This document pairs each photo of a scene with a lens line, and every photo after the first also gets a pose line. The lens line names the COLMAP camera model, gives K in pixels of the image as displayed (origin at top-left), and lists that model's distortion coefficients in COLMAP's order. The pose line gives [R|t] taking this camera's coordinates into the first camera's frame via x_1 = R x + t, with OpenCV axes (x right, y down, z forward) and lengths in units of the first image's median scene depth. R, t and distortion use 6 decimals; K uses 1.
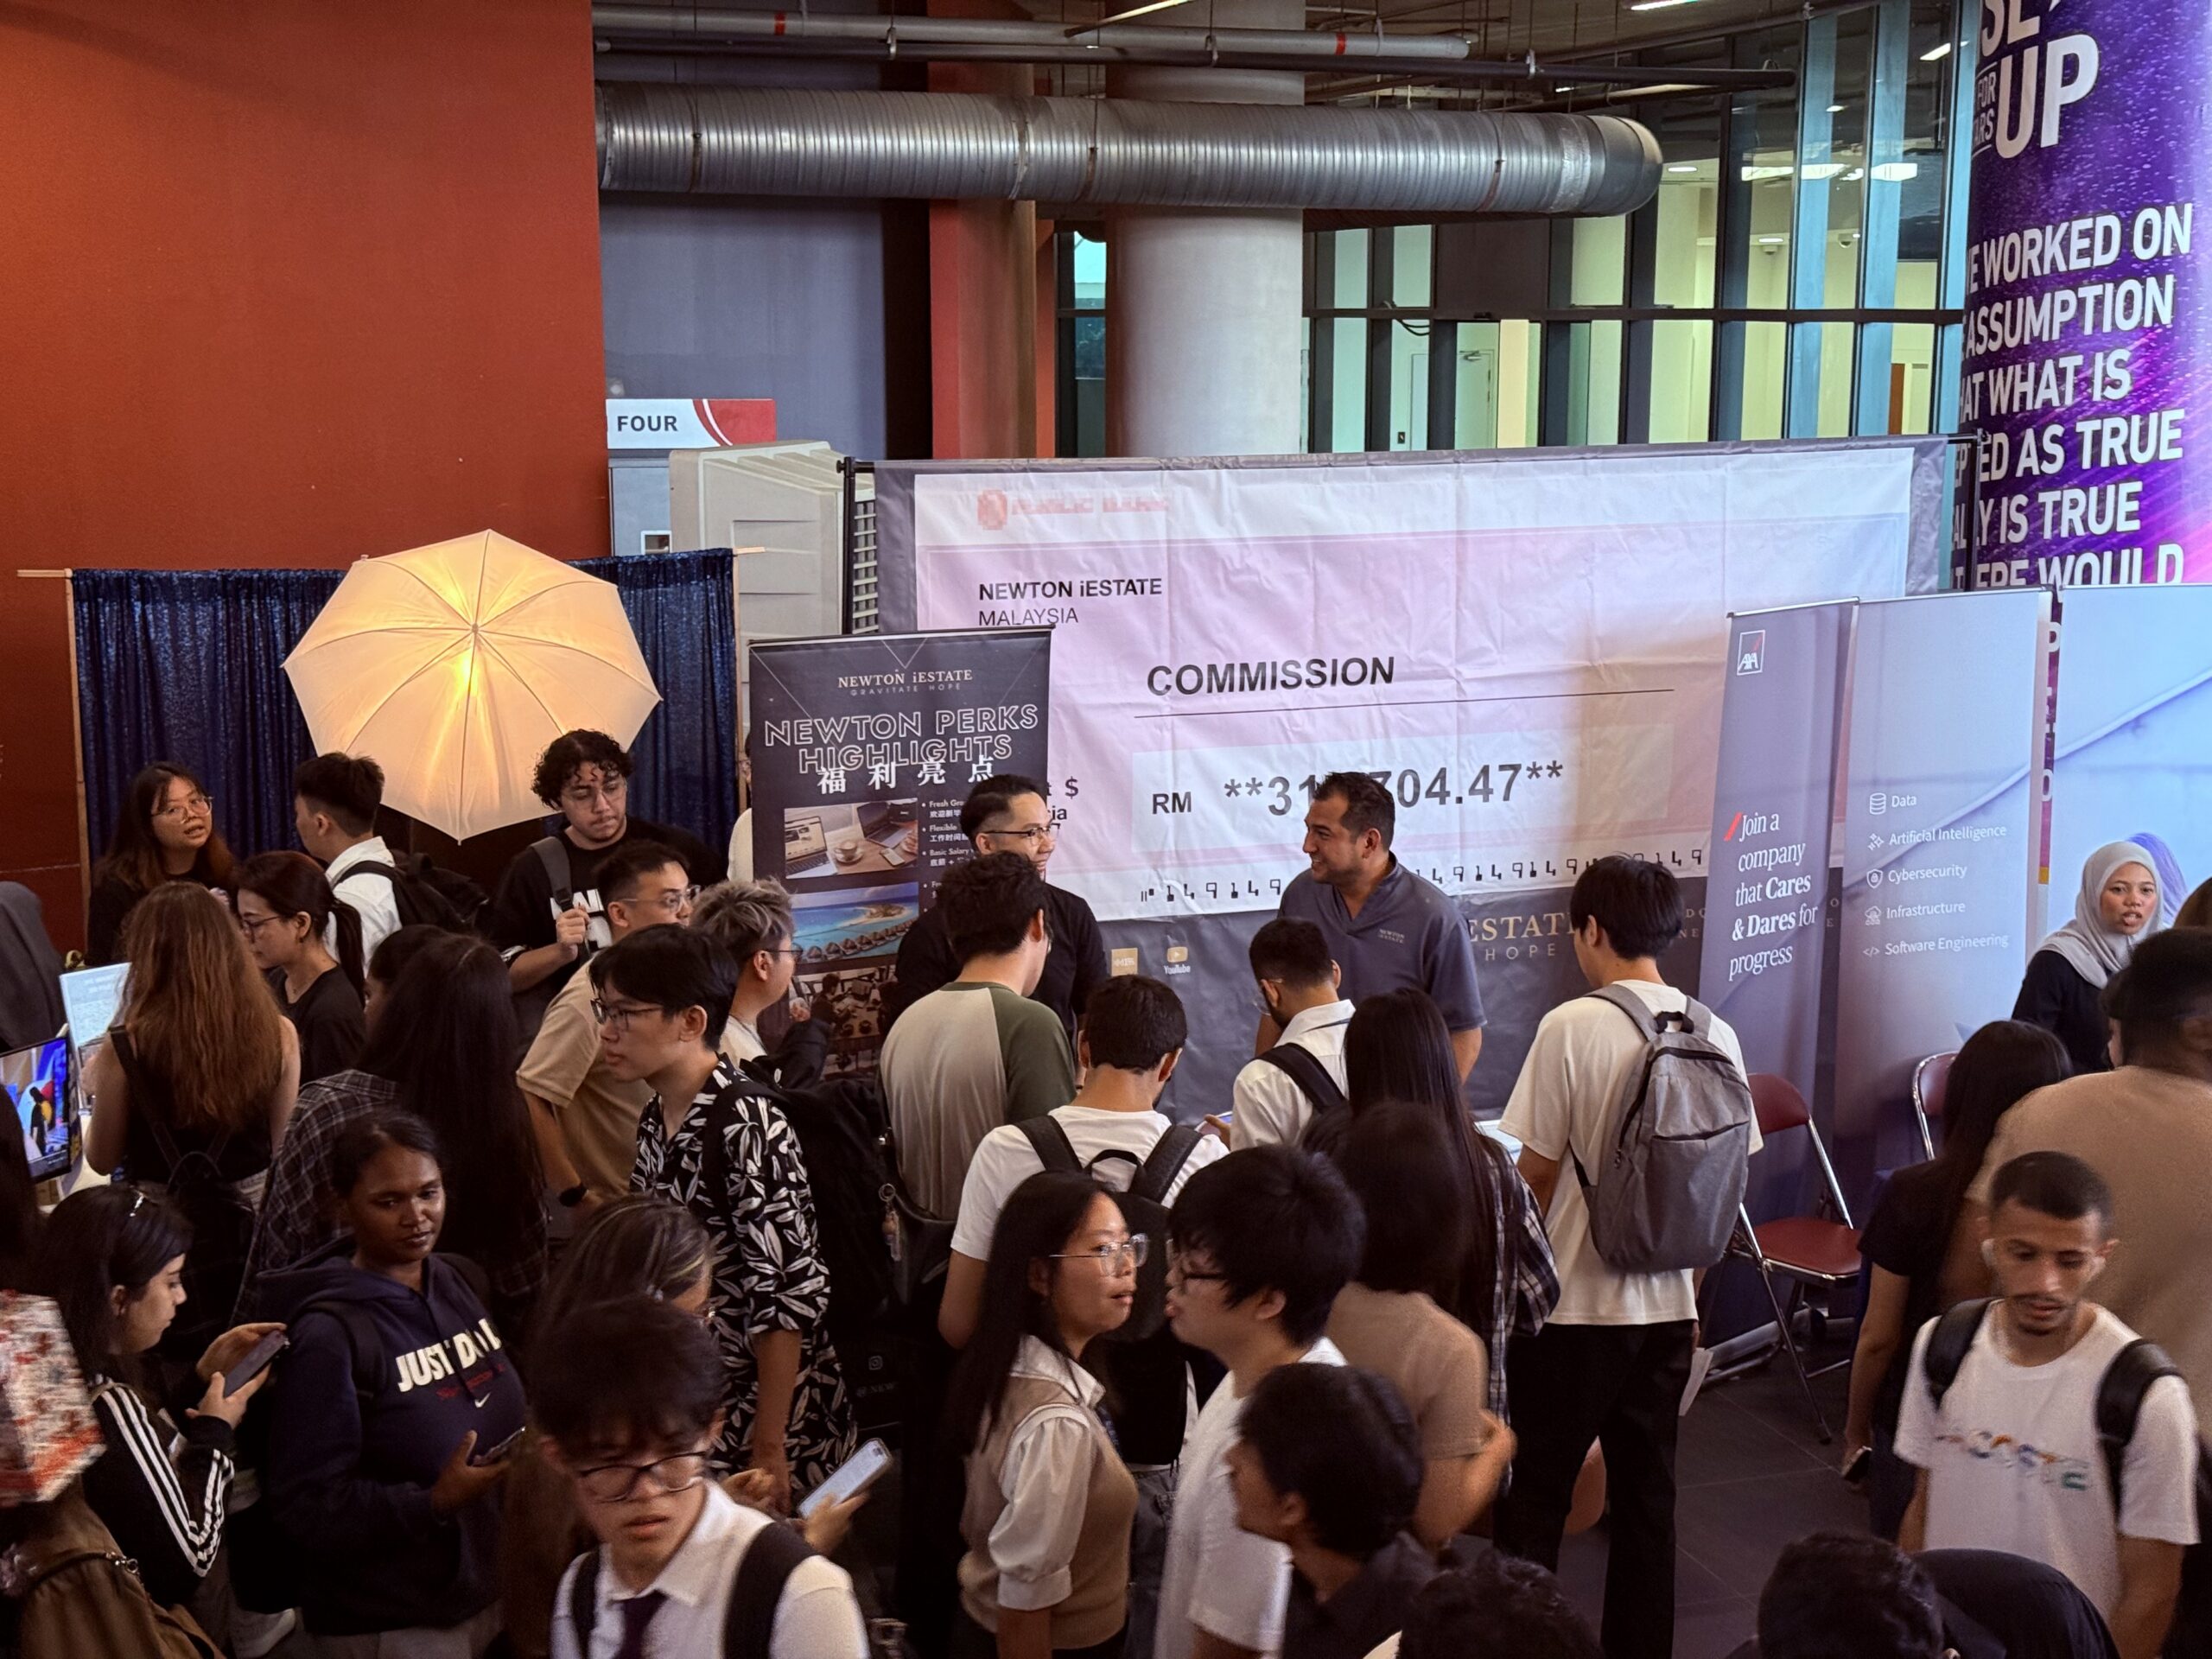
lens RADIAL K [[3013.9, 0, 1106.0], [0, 3013.9, 829.5], [0, 0, 1]] dist [-0.438988, 1.894757]
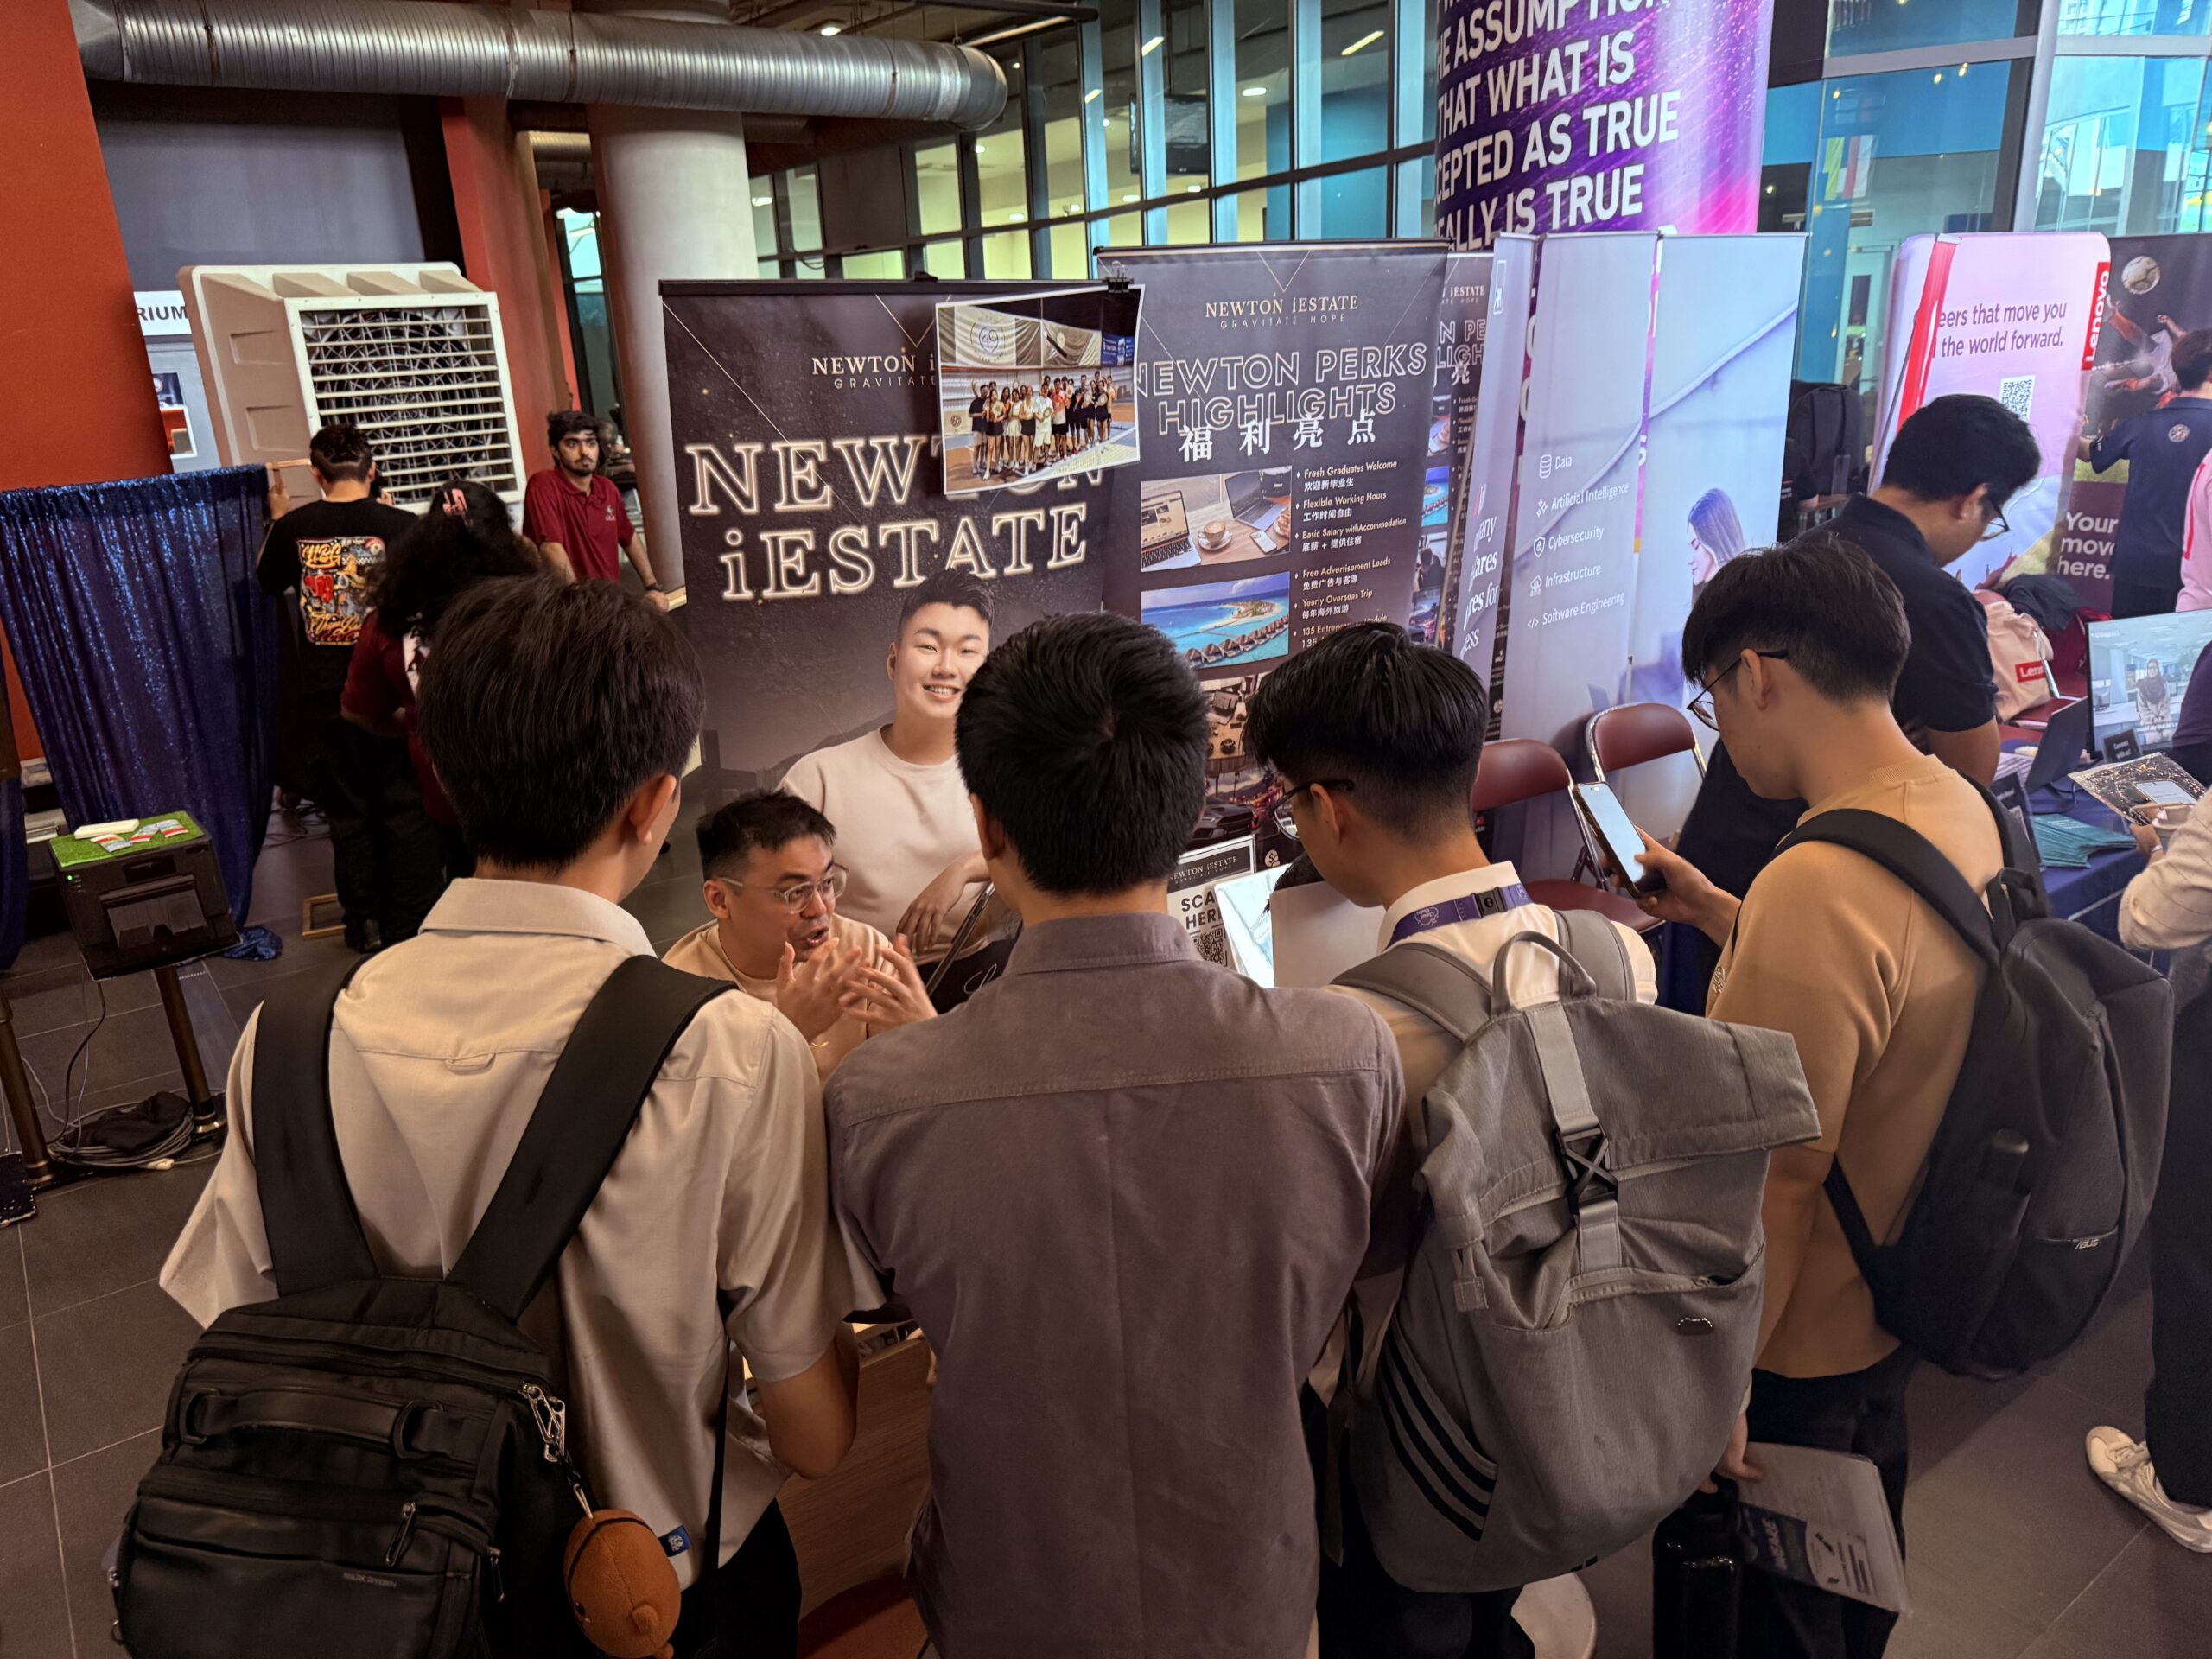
lens RADIAL K [[1569.4, 0, 1106.0], [0, 1569.4, 829.5], [0, 0, 1]] dist [0.033704, -0.064108]
pose [[0.953647, -0.133530, 0.269680, -0.021457], [0.094916, 0.983886, 0.151520, 0.014242], [-0.285567, -0.118900, 0.950954, 0.474052]]
